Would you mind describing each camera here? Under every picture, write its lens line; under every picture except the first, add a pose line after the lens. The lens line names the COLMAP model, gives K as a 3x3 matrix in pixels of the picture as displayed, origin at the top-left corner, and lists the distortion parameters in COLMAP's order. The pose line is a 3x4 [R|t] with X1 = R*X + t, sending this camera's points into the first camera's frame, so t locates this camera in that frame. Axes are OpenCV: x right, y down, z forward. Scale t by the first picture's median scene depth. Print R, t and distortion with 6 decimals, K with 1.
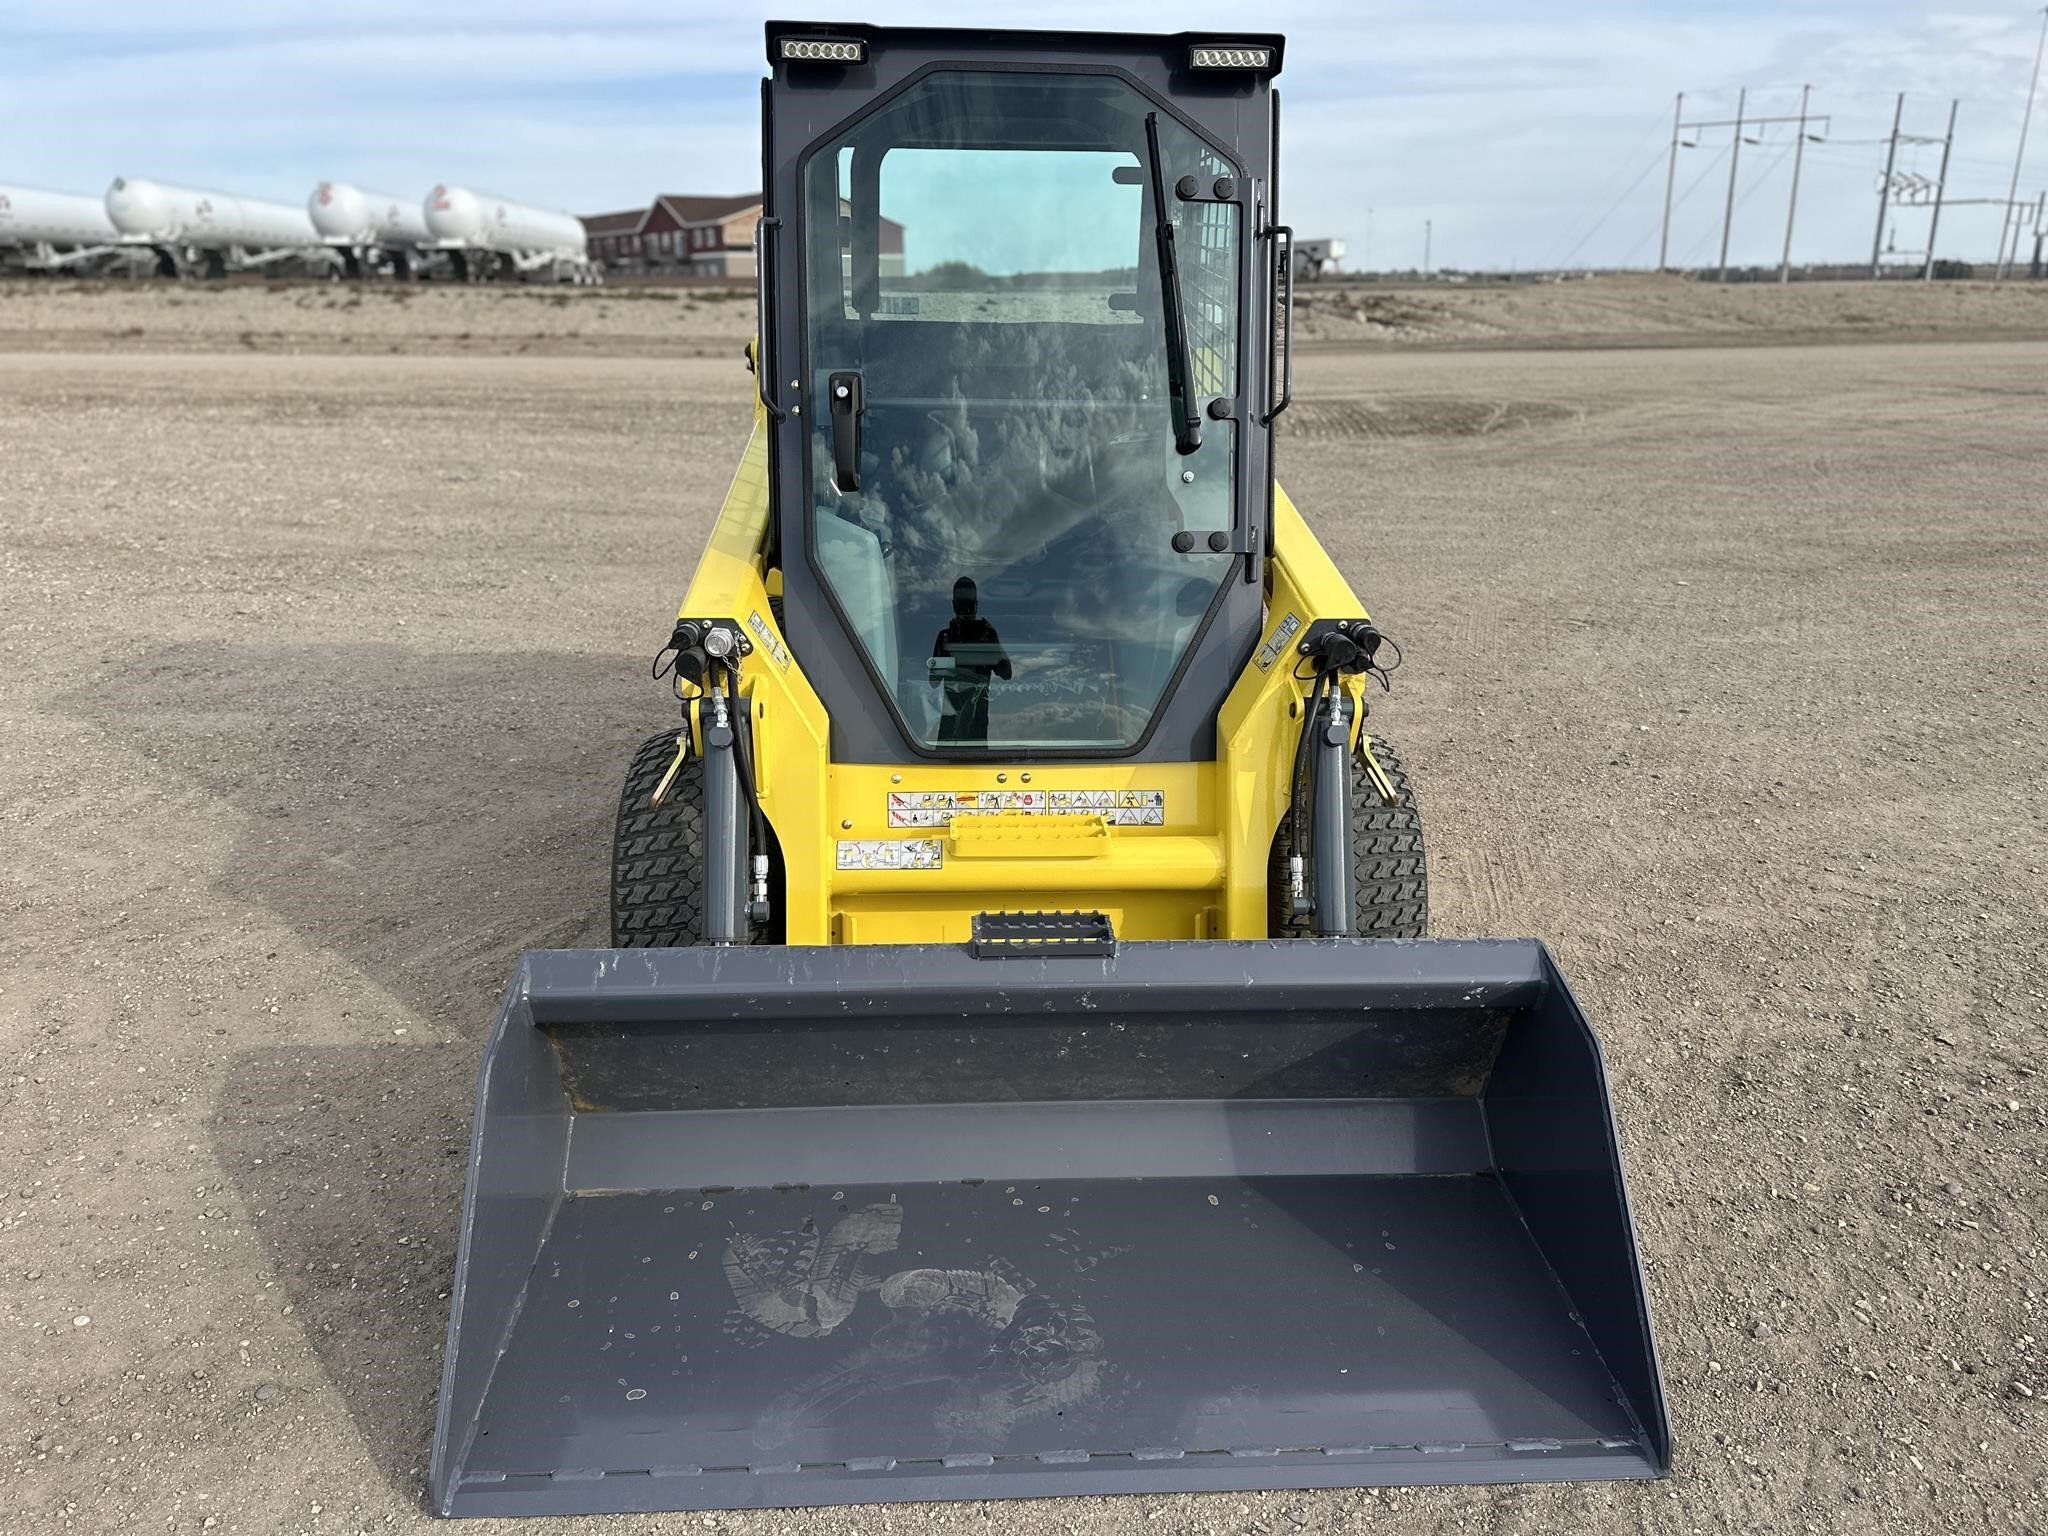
lens RADIAL K [[1471.5, 0, 1009.1], [0, 1471.5, 760.2], [0, 0, 1]] dist [0.004221, -0.003258]
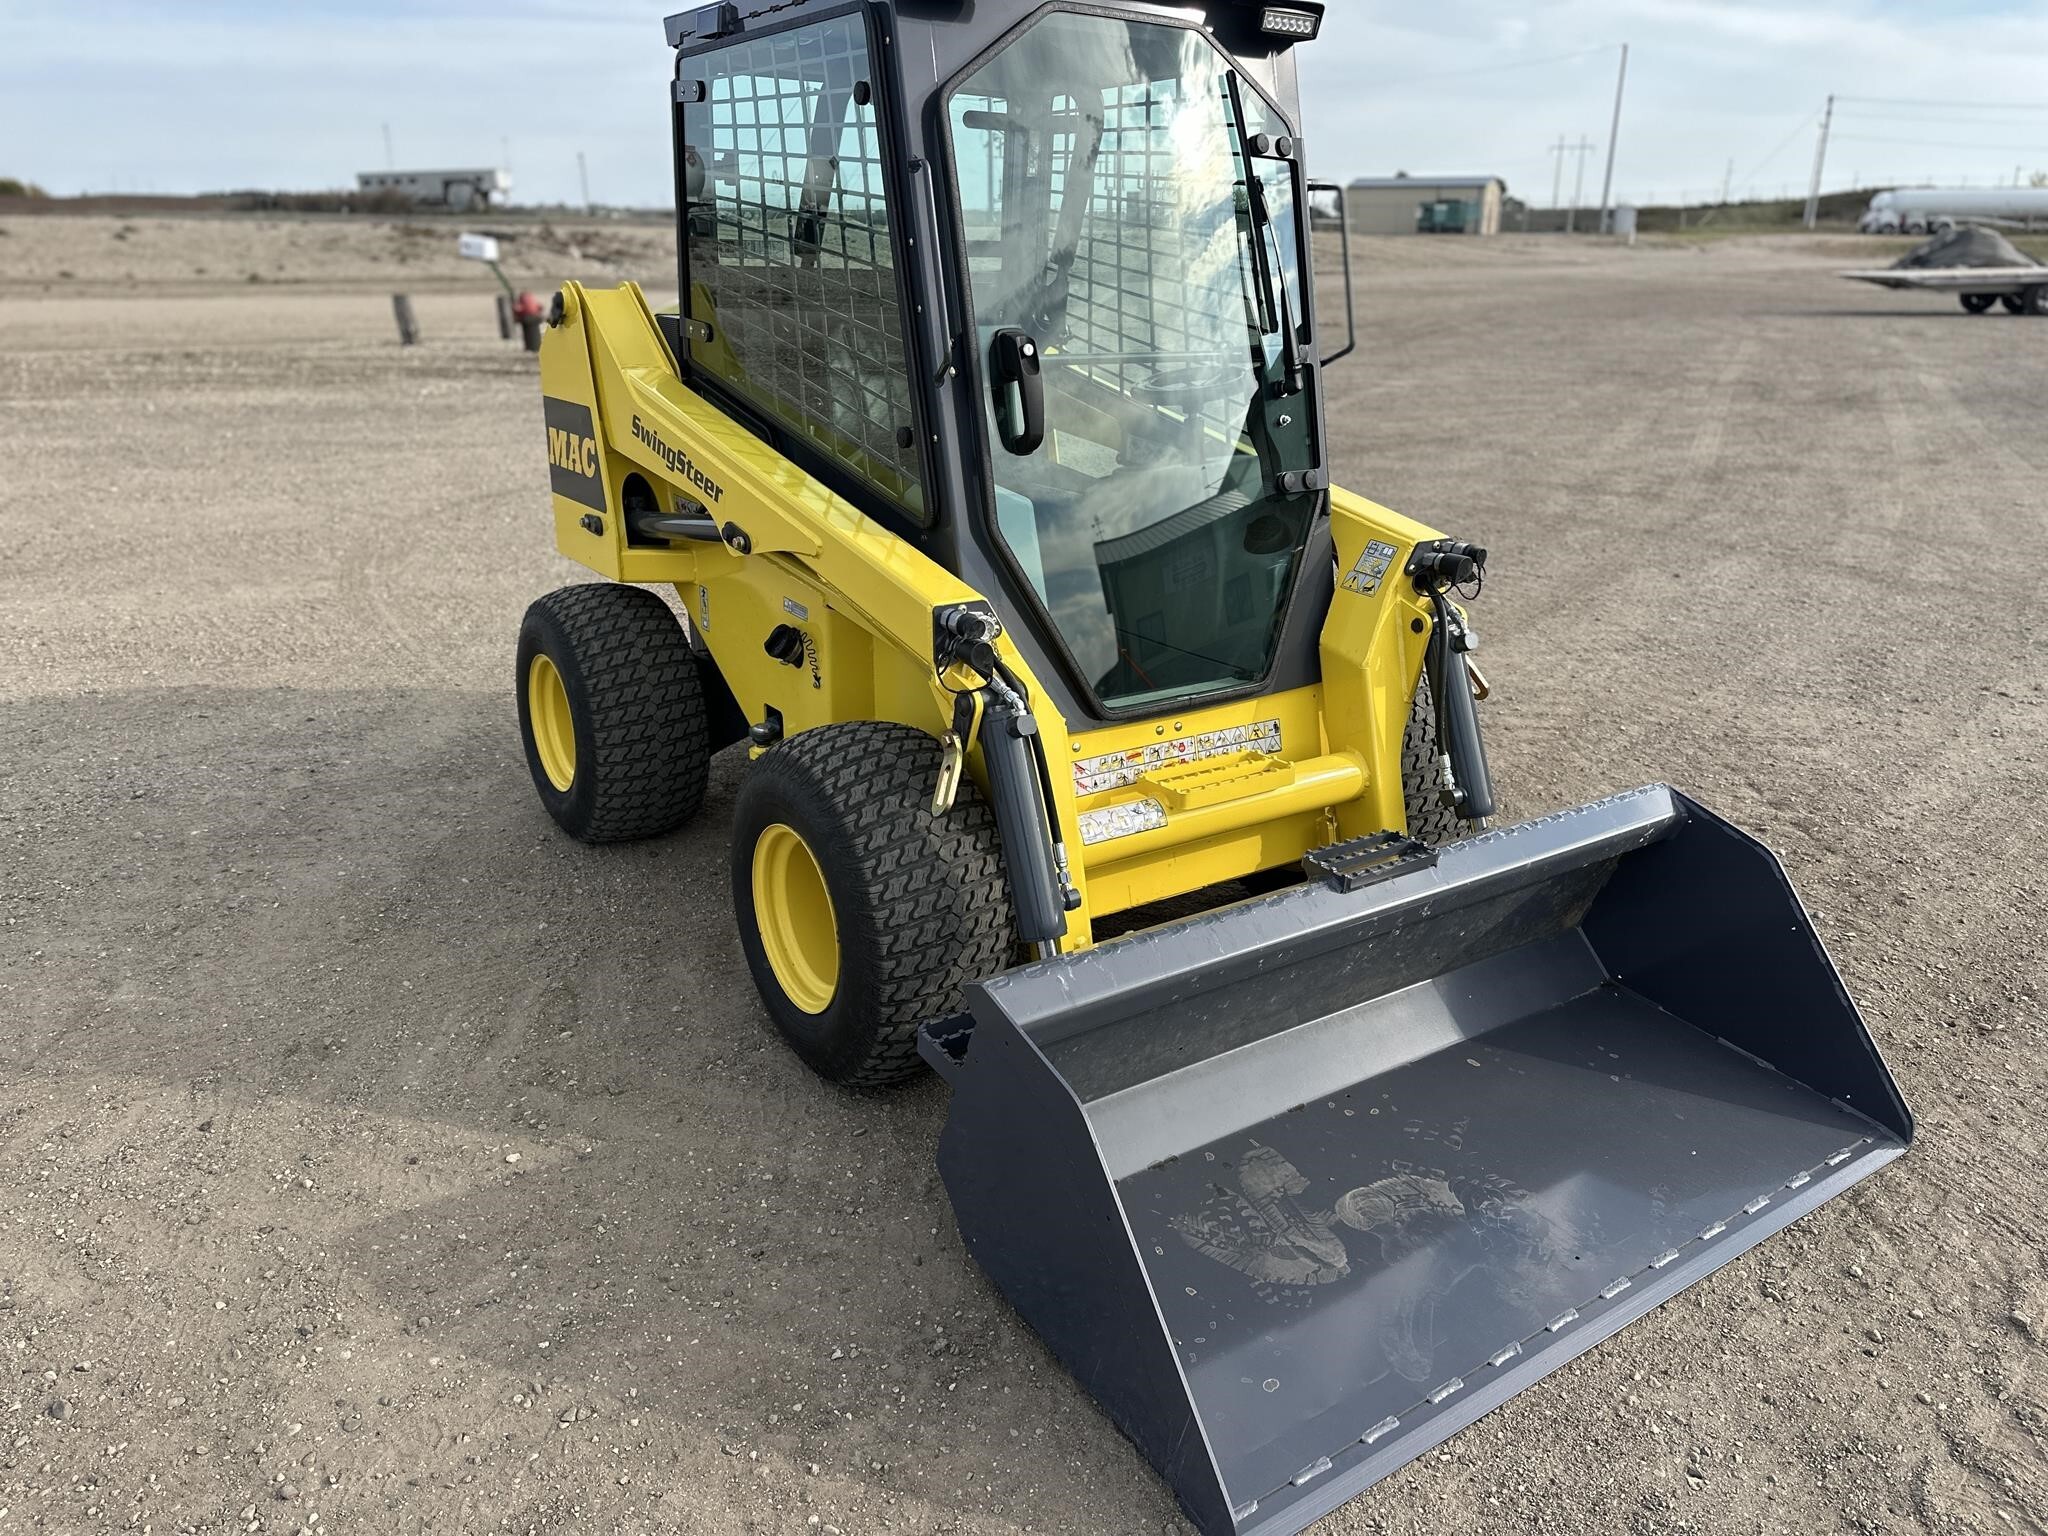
lens RADIAL K [[1471.5, 0, 1031.6], [0, 1471.5, 774.0], [0, 0, 1]] dist [0.004221, -0.003258]
pose [[0.849440, -0.166834, 0.500618, -0.616768], [0.142716, 0.985983, 0.086428, -0.060555], [-0.508020, -0.001970, 0.861343, 0.177881]]
